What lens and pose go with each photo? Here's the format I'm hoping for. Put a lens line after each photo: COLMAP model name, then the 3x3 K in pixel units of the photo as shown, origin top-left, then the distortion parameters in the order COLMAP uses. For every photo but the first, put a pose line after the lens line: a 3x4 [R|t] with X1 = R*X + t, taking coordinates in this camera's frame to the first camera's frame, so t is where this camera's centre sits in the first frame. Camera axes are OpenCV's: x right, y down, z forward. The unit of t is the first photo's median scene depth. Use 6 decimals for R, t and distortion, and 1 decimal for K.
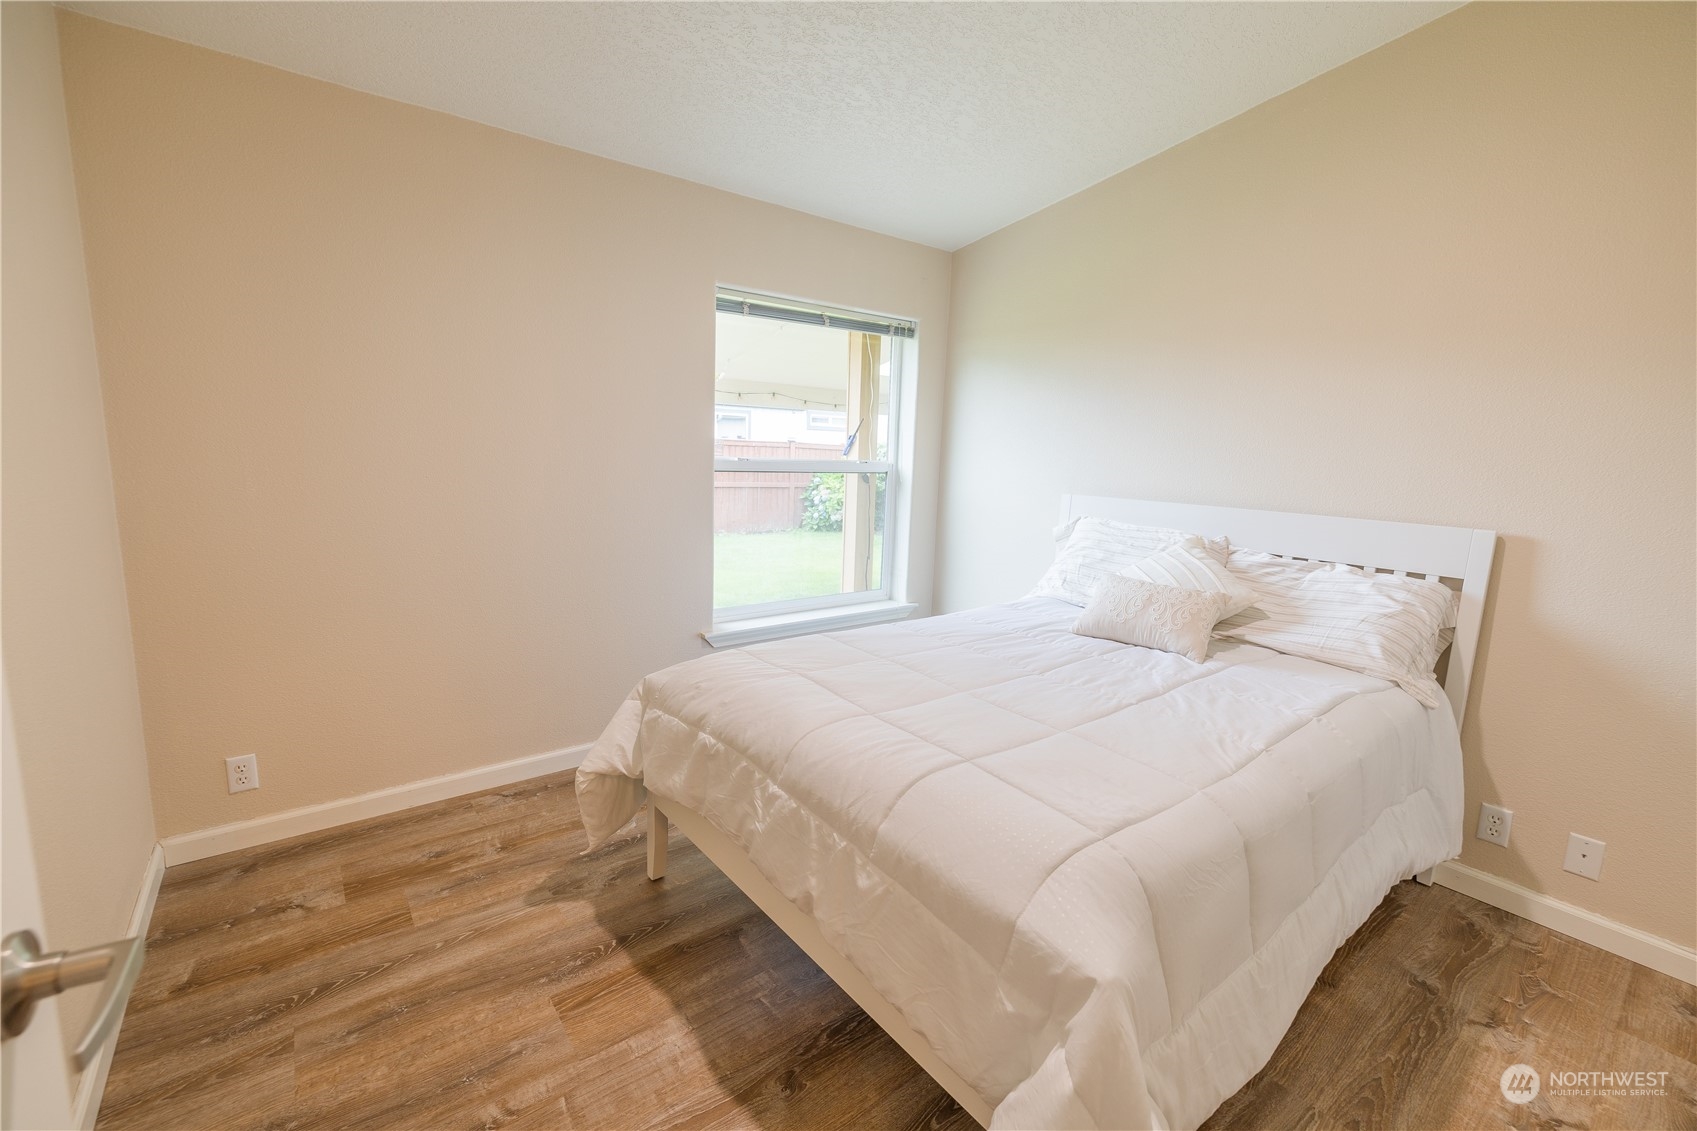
lens RADIAL K [[716.7, 0, 843.1], [0, 716.7, 561.9], [0, 0, 1]] dist [-0.003563, 0.000459]
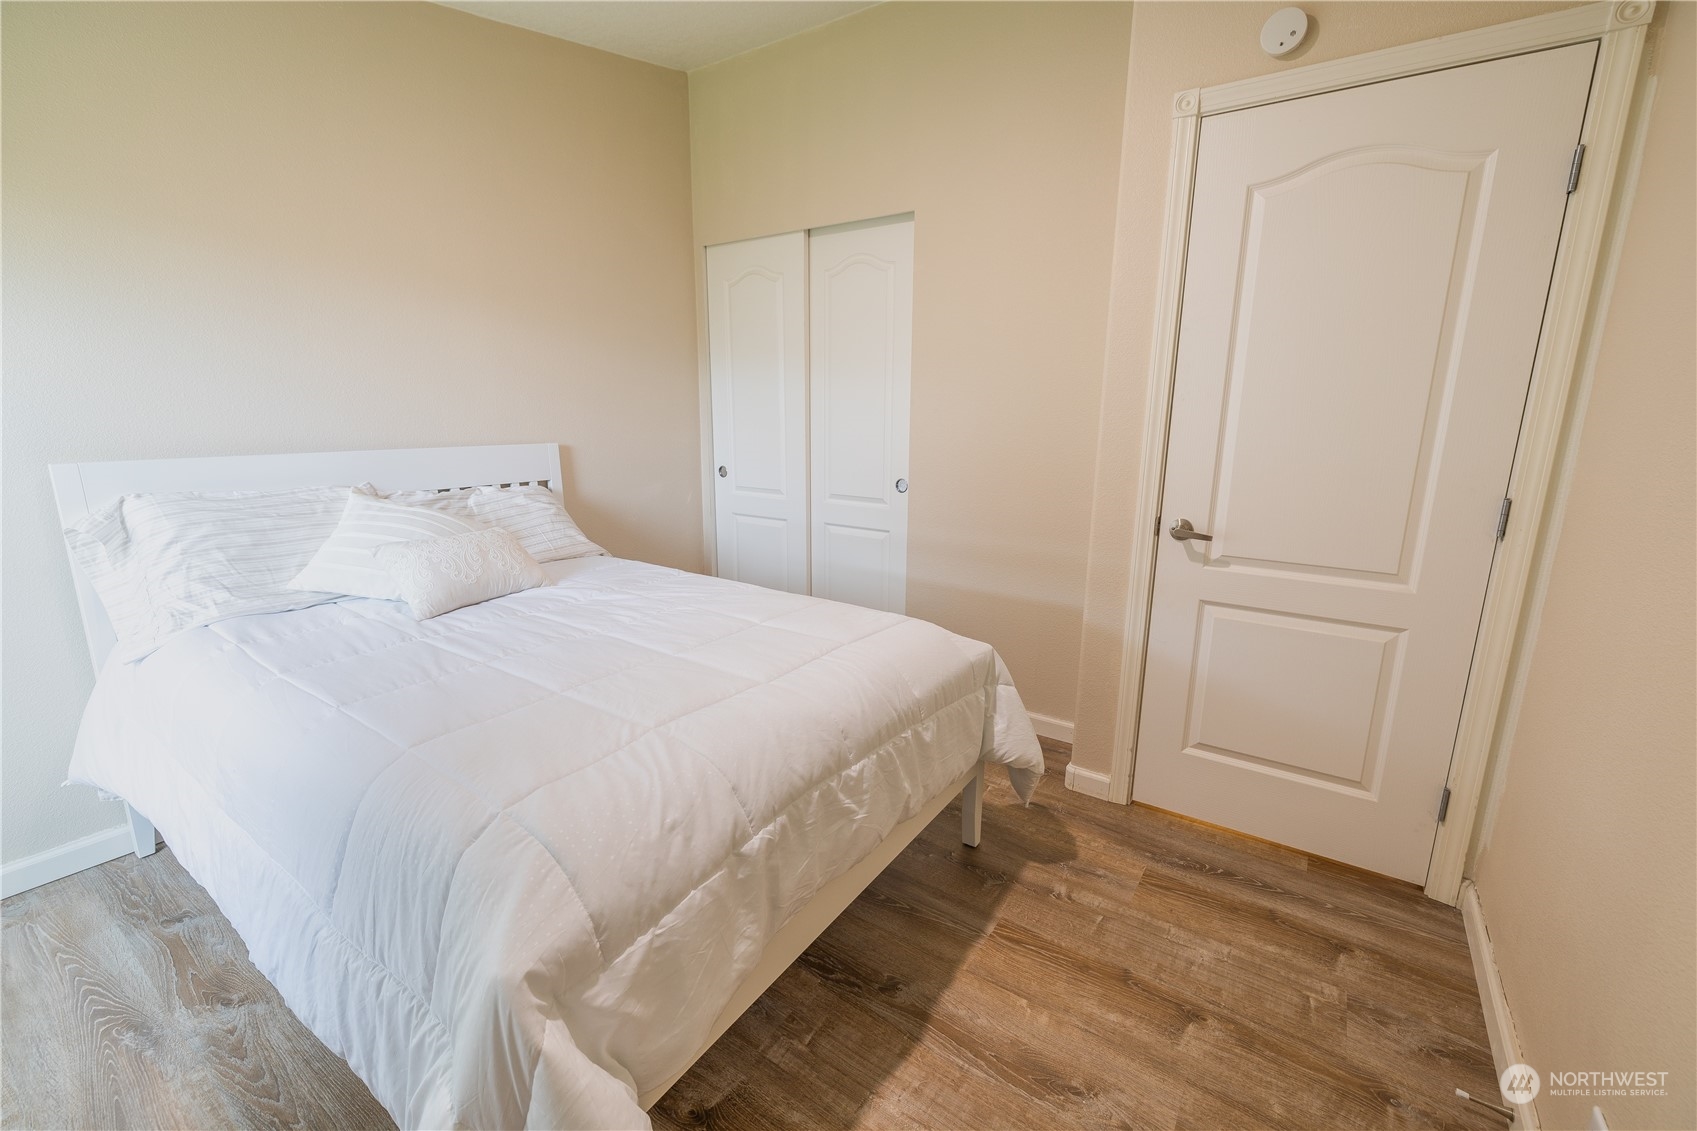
lens RADIAL K [[716.7, 0, 840.7], [0, 716.7, 565.2], [0, 0, 1]] dist [-0.003563, 0.000459]
pose [[-0.304803, -0.244478, 0.920503, -0.851506], [0.132552, 0.946198, 0.295194, -0.208197], [-0.943146, 0.211990, -0.255998, 1.145890]]
